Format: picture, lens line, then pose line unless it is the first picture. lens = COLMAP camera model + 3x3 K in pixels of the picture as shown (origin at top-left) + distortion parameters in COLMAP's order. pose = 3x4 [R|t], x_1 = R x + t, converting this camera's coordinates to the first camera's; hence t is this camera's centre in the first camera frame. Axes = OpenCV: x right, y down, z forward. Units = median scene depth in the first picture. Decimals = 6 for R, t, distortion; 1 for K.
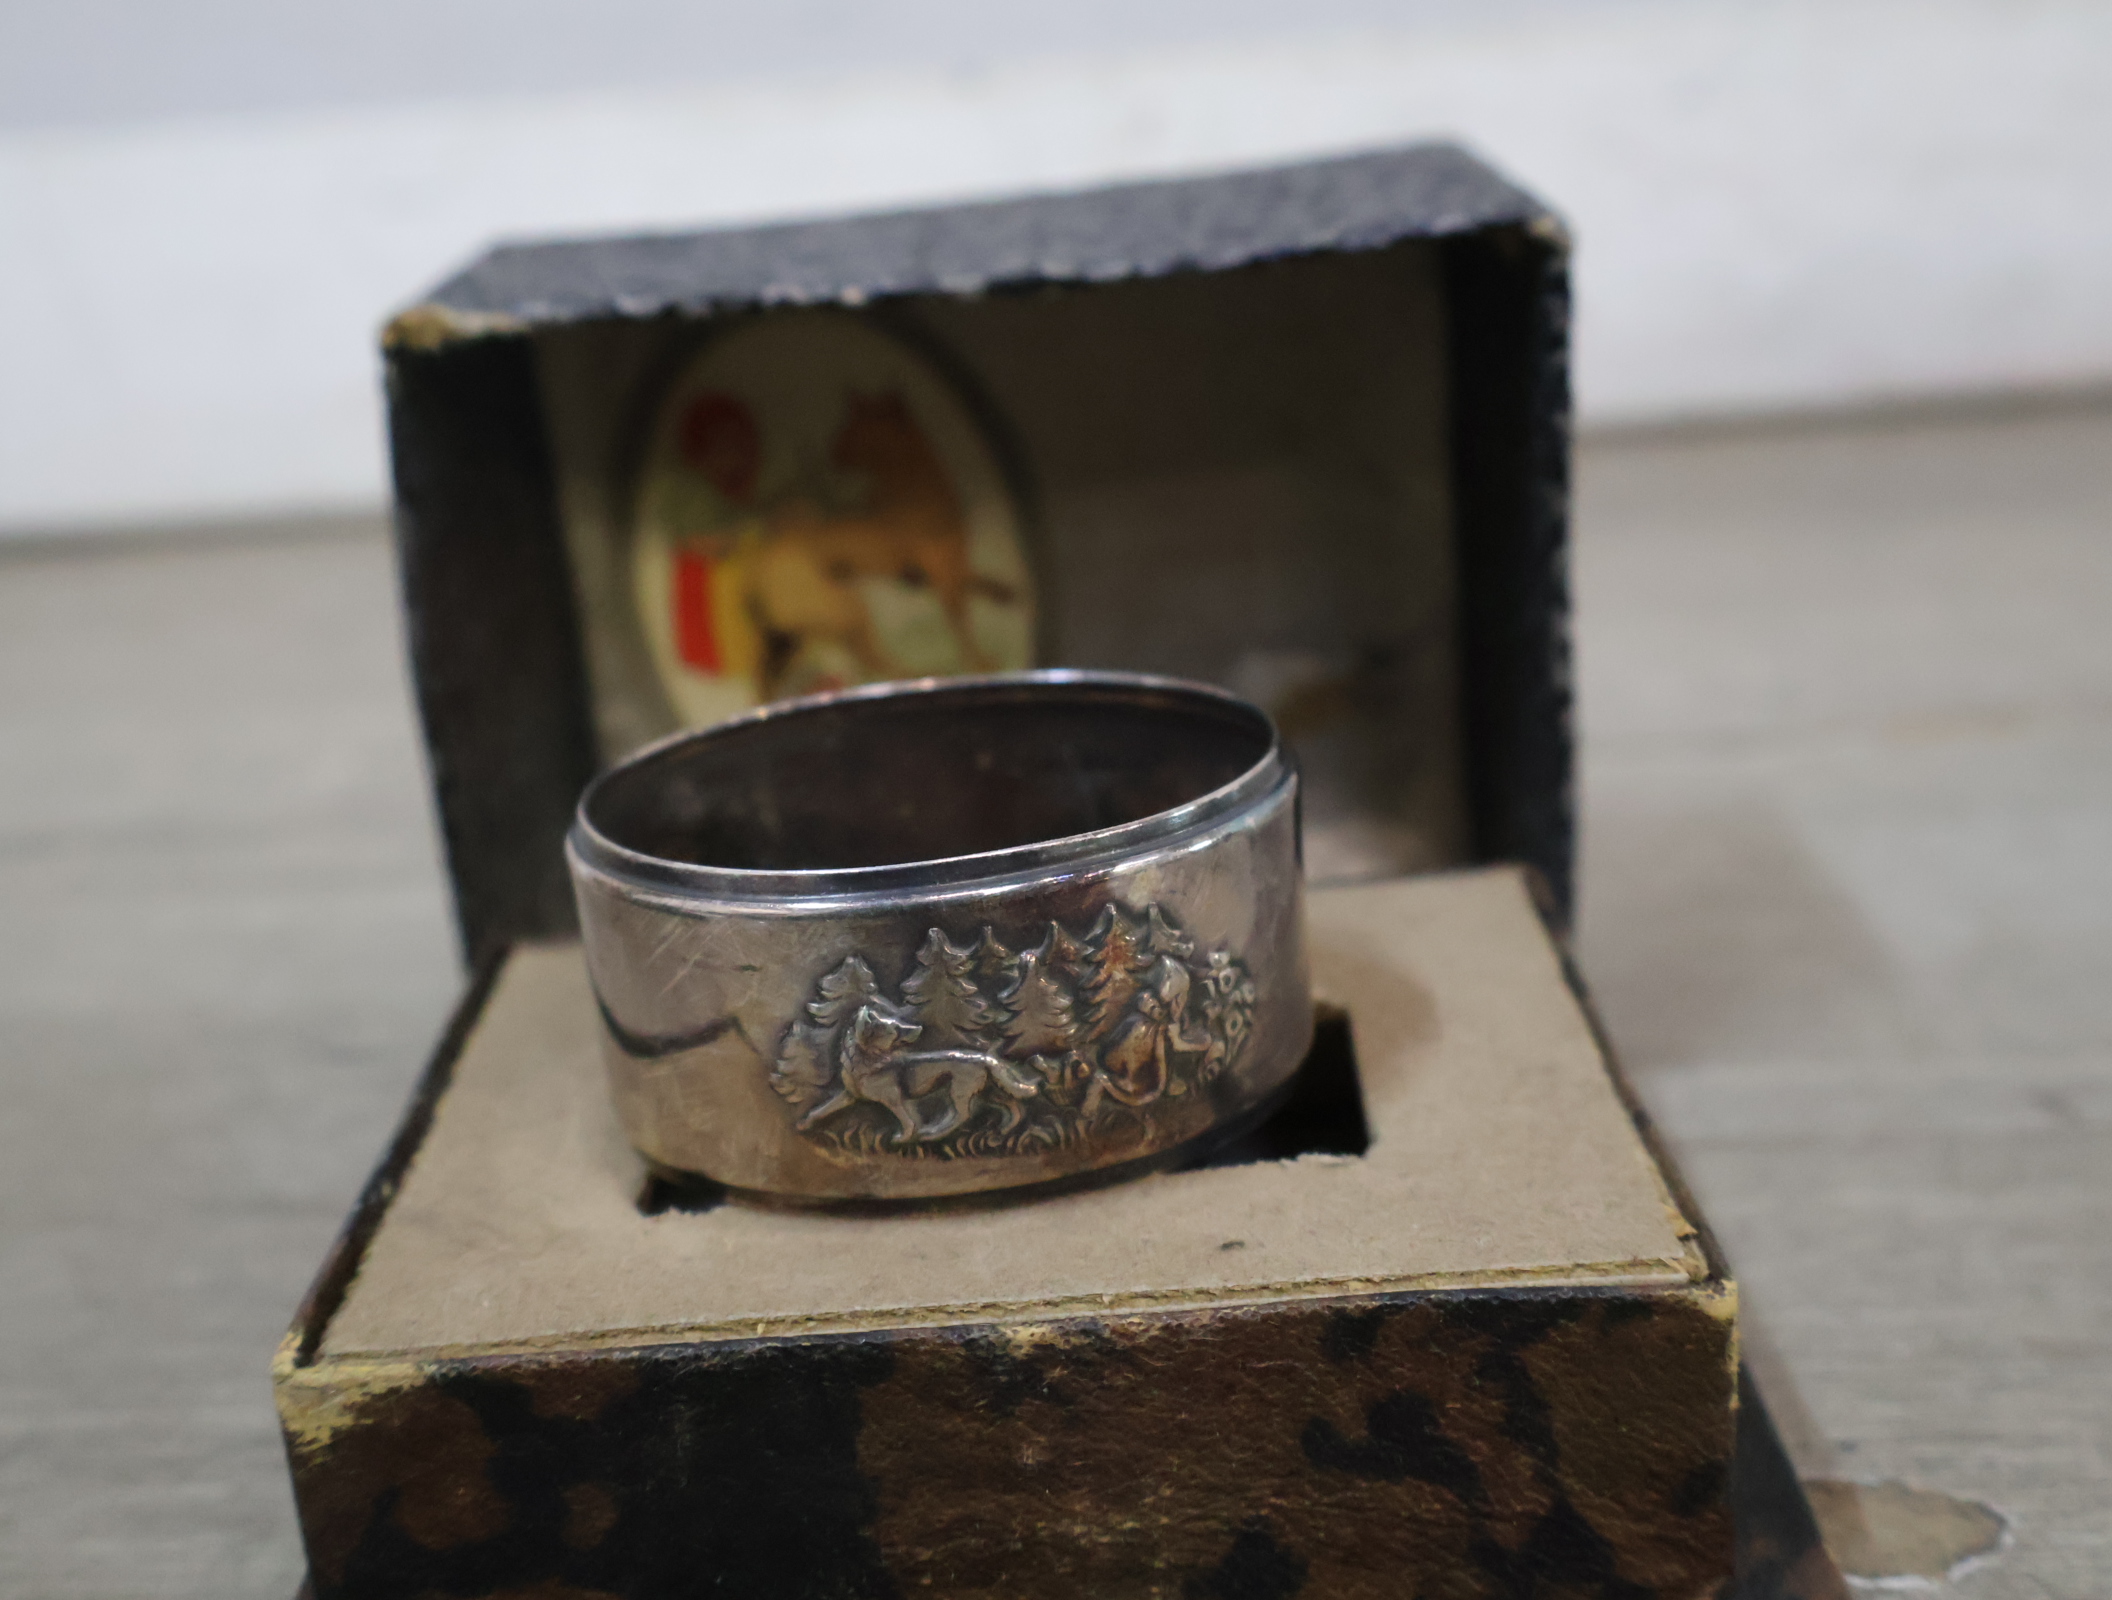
lens RADIAL K [[2714.1, 0, 1056.0], [0, 2714.1, 800.0], [0, 0, 1]] dist [0.008299, 0.036401]
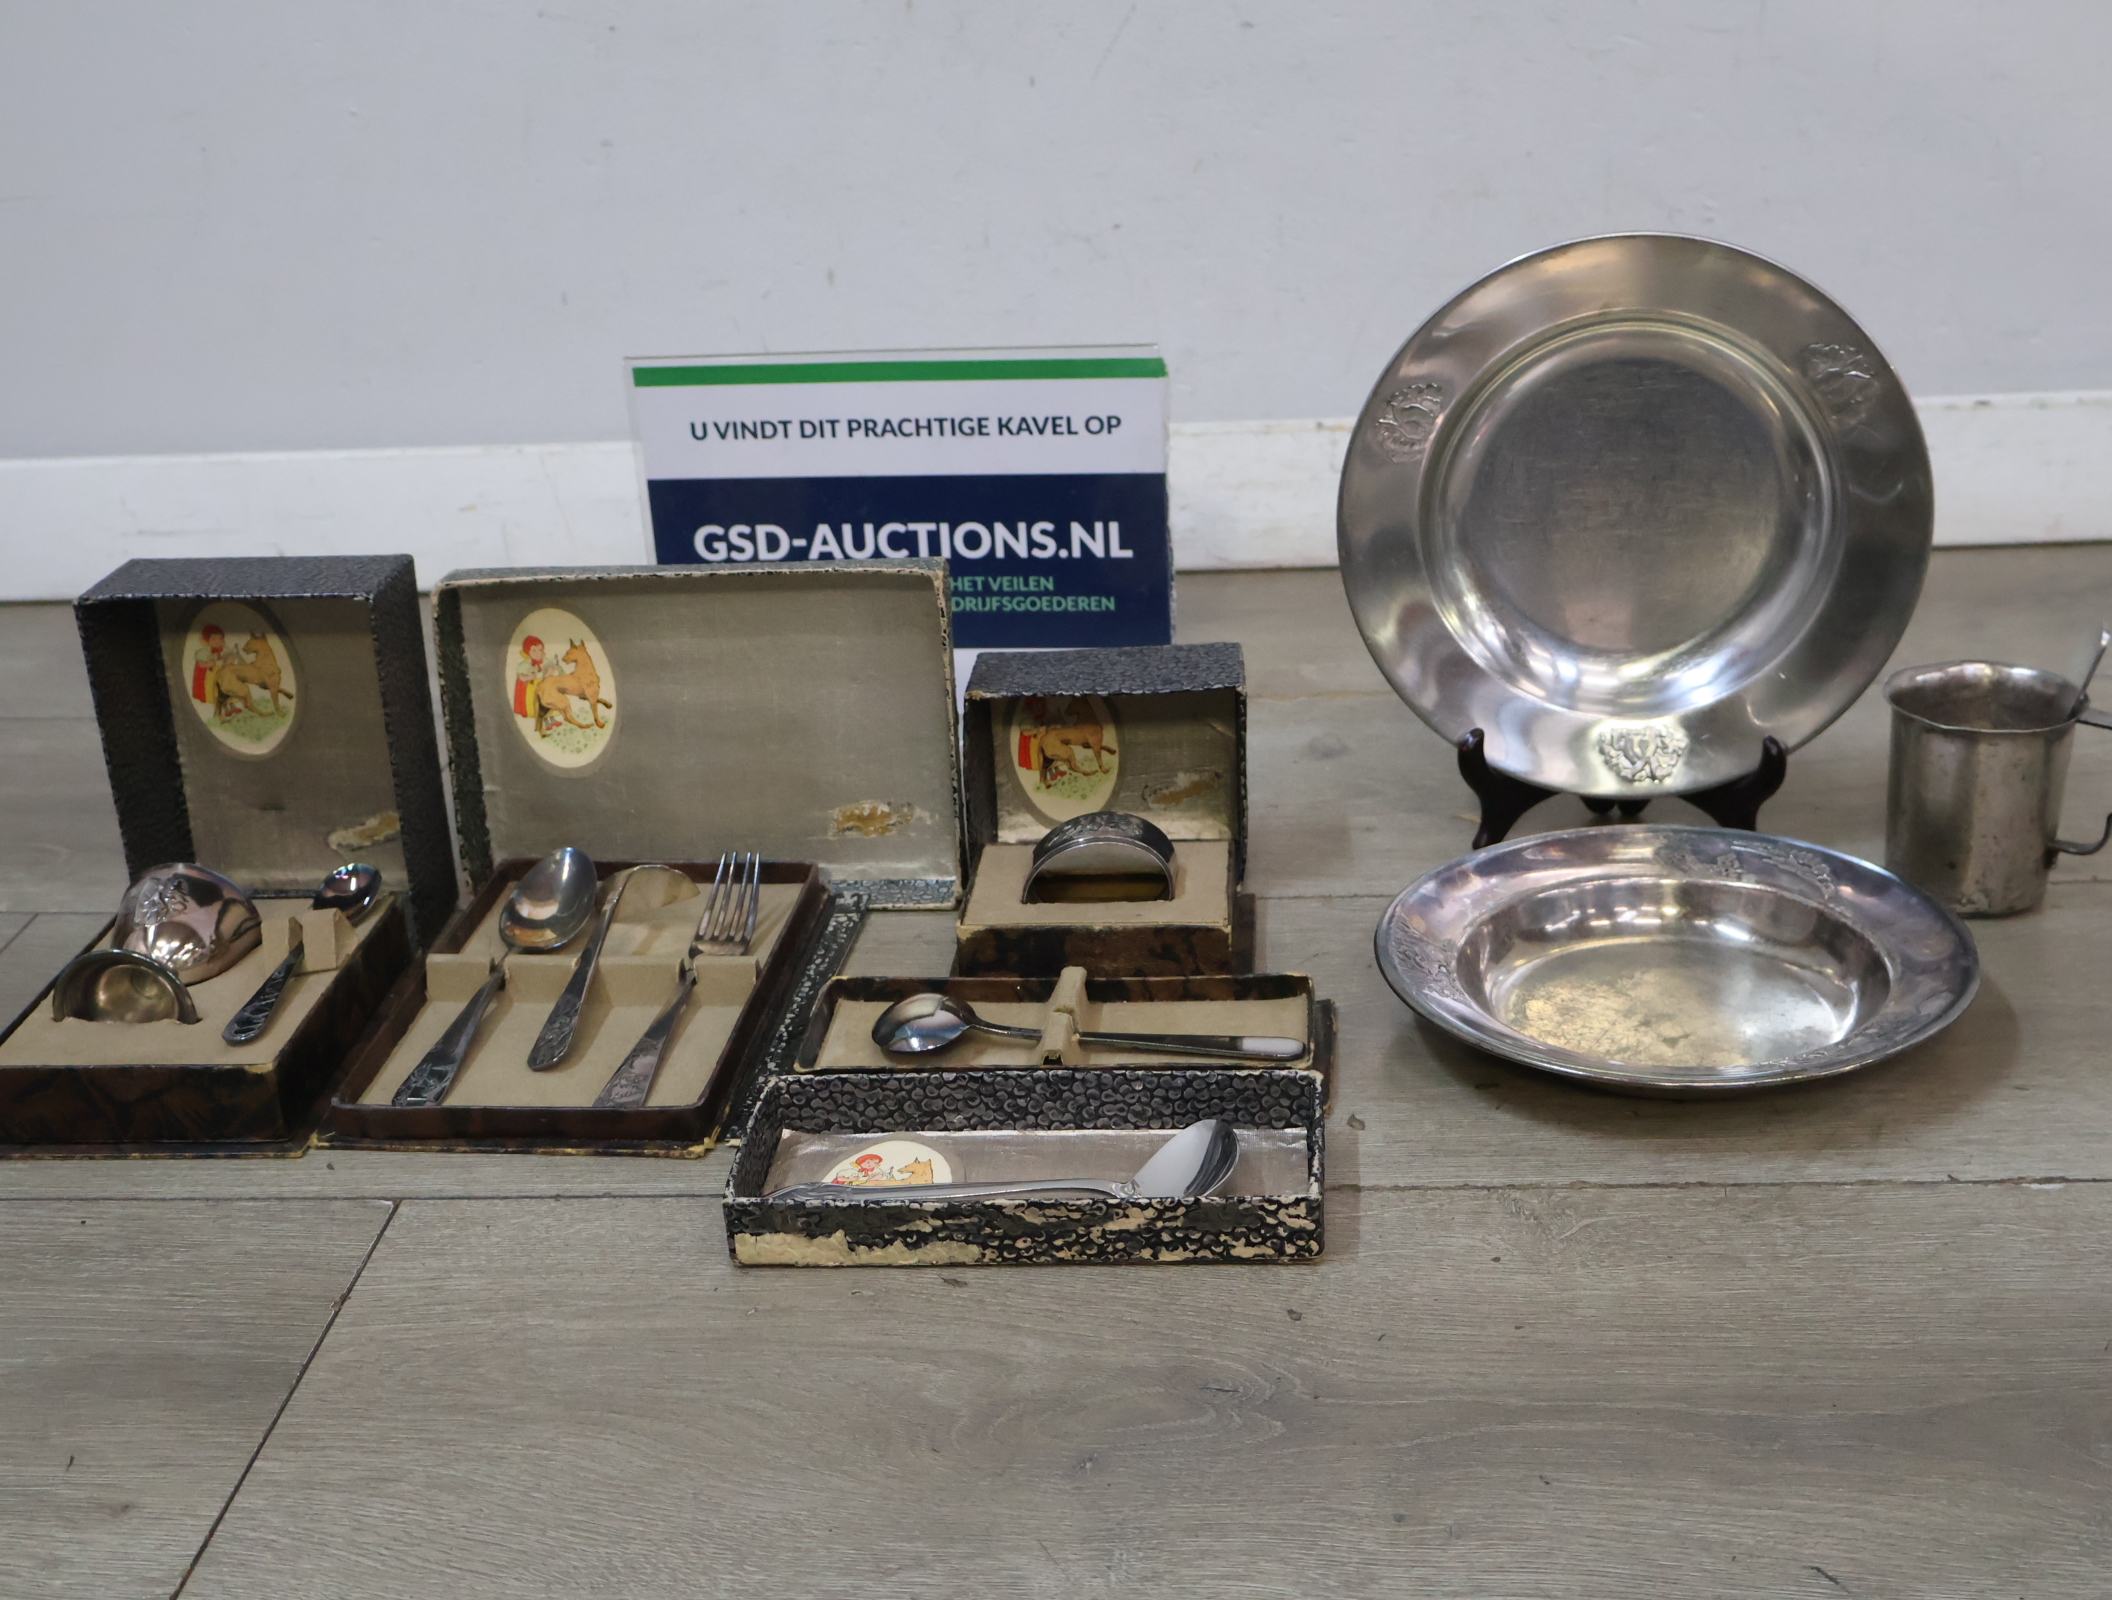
lens RADIAL K [[2583.1, 0, 1058.1], [0, 2583.1, 849.8], [0, 0, 1]] dist [0.000945, -0.040538]
pose [[0.996232, 0.062340, -0.060296, 0.205614], [-0.058072, 0.995847, 0.070117, -0.302275], [0.064417, -0.066351, 0.995715, -3.988793]]
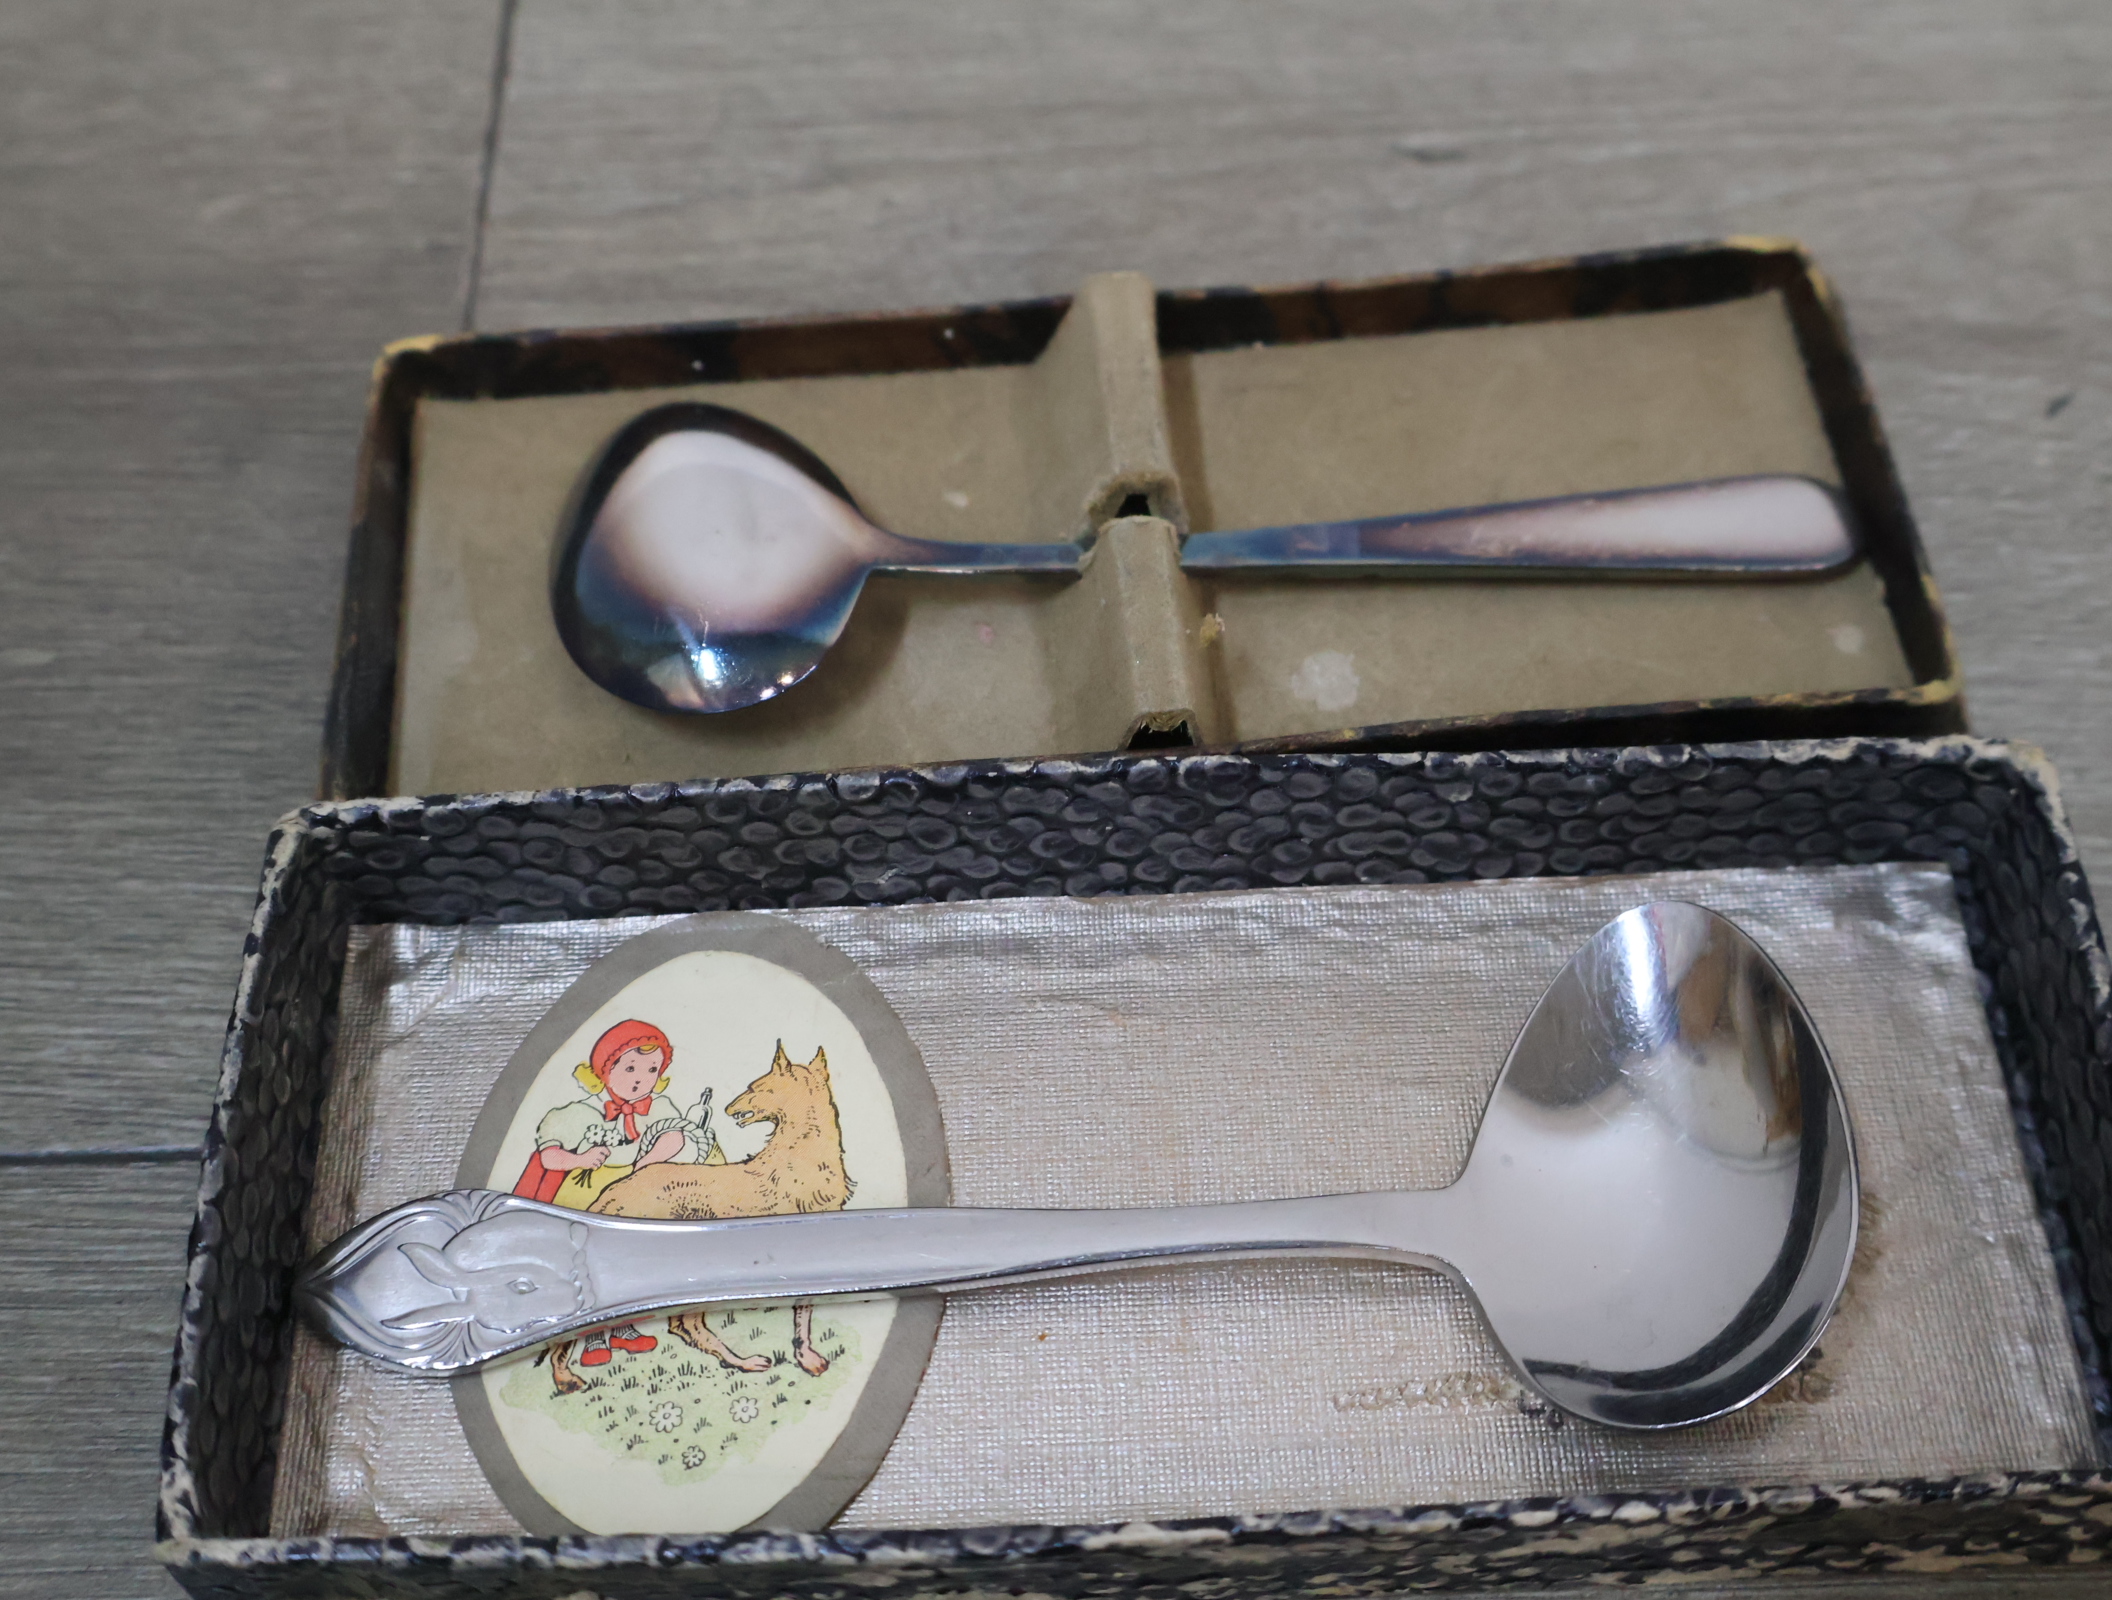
lens RADIAL K [[2596.4, 0, 1063.8], [0, 2596.4, 834.7], [0, 0, 1]] dist [-0.000692, -0.022606]
pose [[0.997647, 0.008126, 0.068082, -0.215635], [-0.046307, 0.812126, 0.581642, -0.393965], [-0.050565, -0.583425, 0.810591, -0.704996]]
